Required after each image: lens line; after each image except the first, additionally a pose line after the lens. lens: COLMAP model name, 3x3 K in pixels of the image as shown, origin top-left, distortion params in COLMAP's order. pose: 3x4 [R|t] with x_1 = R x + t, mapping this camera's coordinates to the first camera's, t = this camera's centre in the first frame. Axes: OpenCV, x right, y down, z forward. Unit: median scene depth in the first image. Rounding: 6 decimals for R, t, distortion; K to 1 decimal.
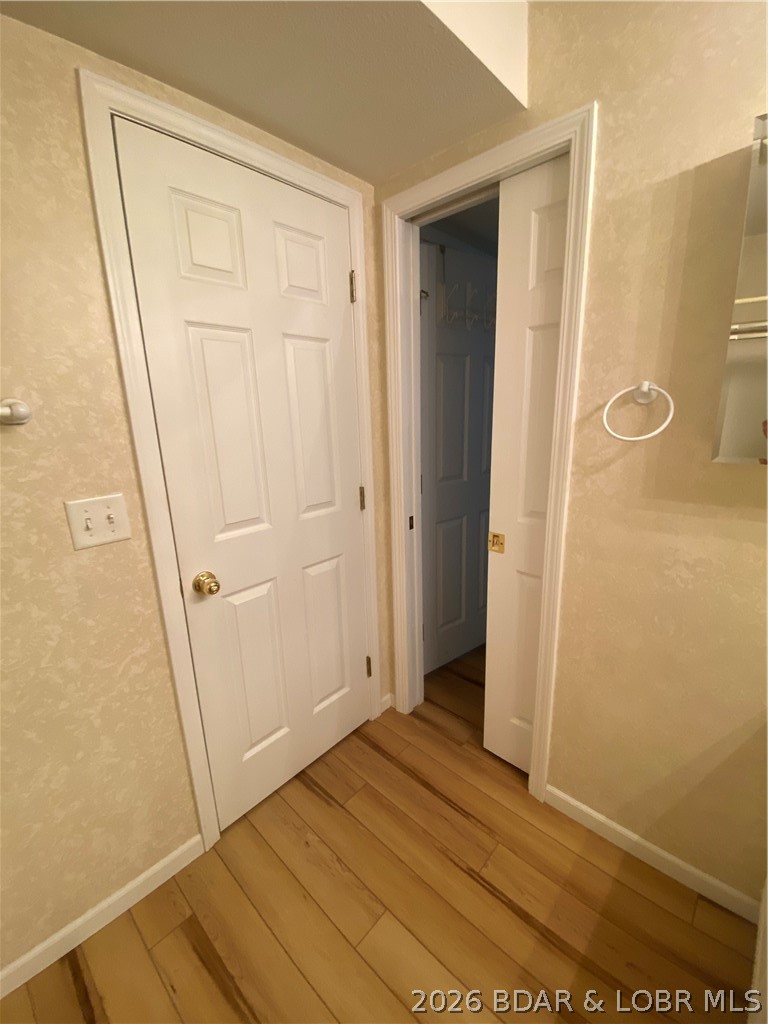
lens RADIAL K [[413.5, 0, 384.0], [0, 413.5, 512.0], [0, 0, 1]] dist [0.000289, -0.012854]
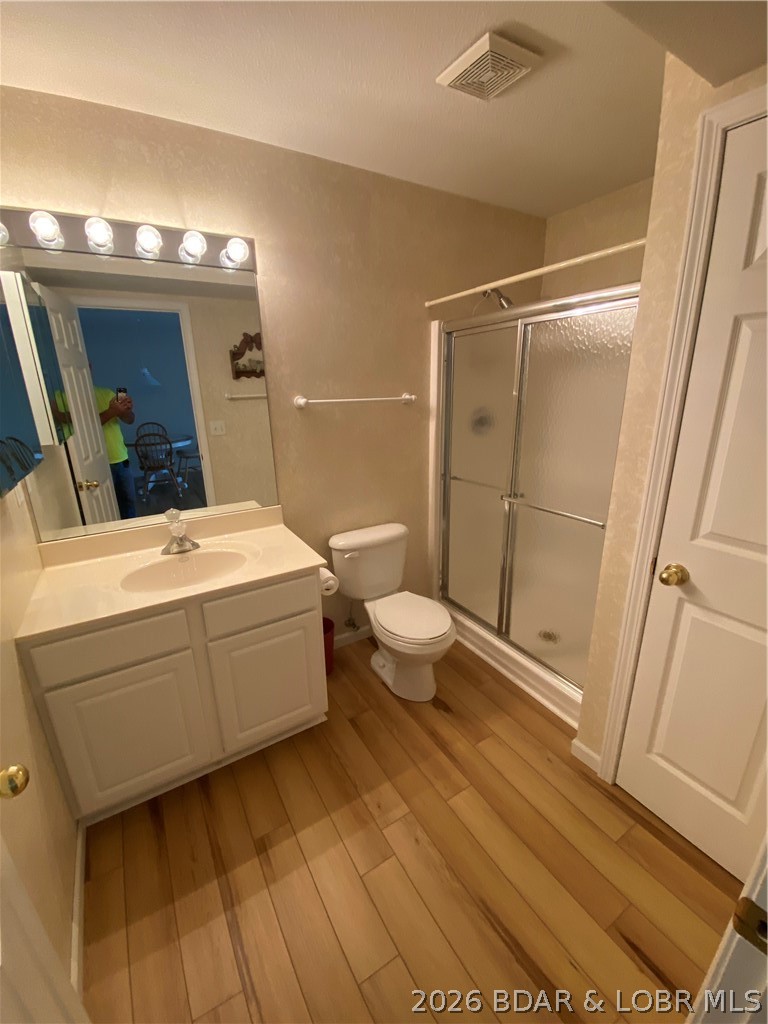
lens RADIAL K [[421.5, 0, 388.1], [0, 421.5, 514.0], [0, 0, 1]] dist [0.047556, -0.039776]
pose [[-0.965922, -0.027935, 0.257321, -0.281480], [0.110265, 0.855025, 0.506729, -0.406131], [-0.234171, 0.517835, -0.822807, 1.259199]]
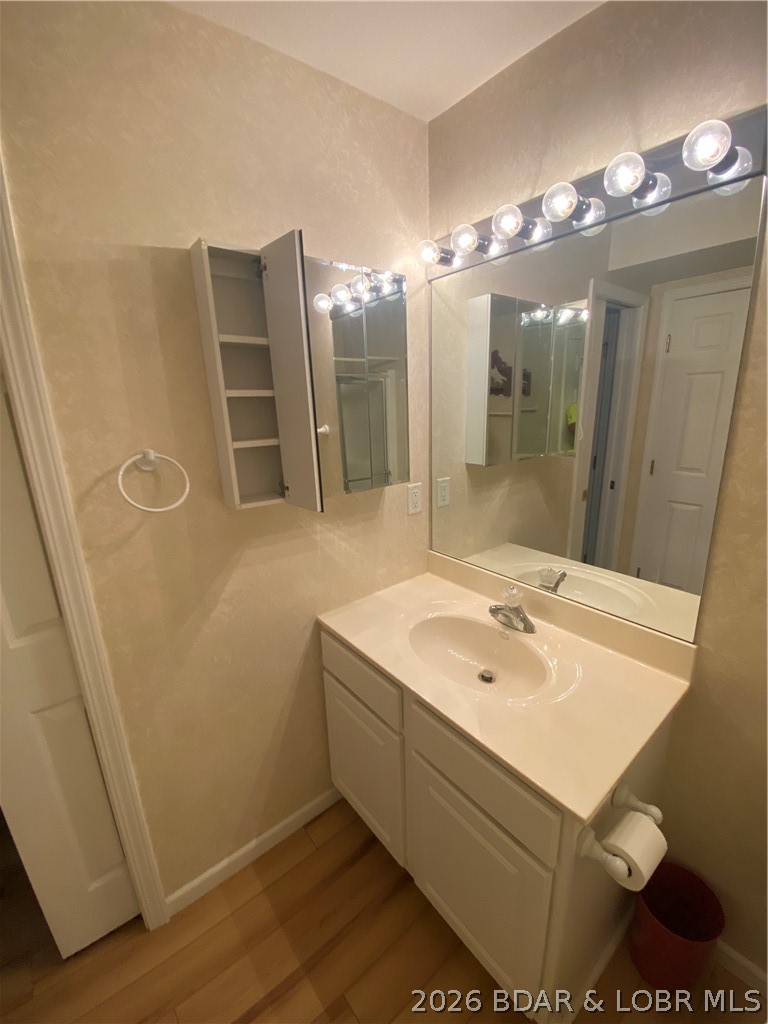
lens RADIAL K [[413.5, 0, 384.0], [0, 413.5, 512.0], [0, 0, 1]] dist [0.000289, -0.012854]
pose [[0.140587, -0.226997, 0.963695, -0.222527], [0.272170, 0.944722, 0.182823, -0.171926], [-0.951924, 0.236586, 0.194597, 0.263565]]
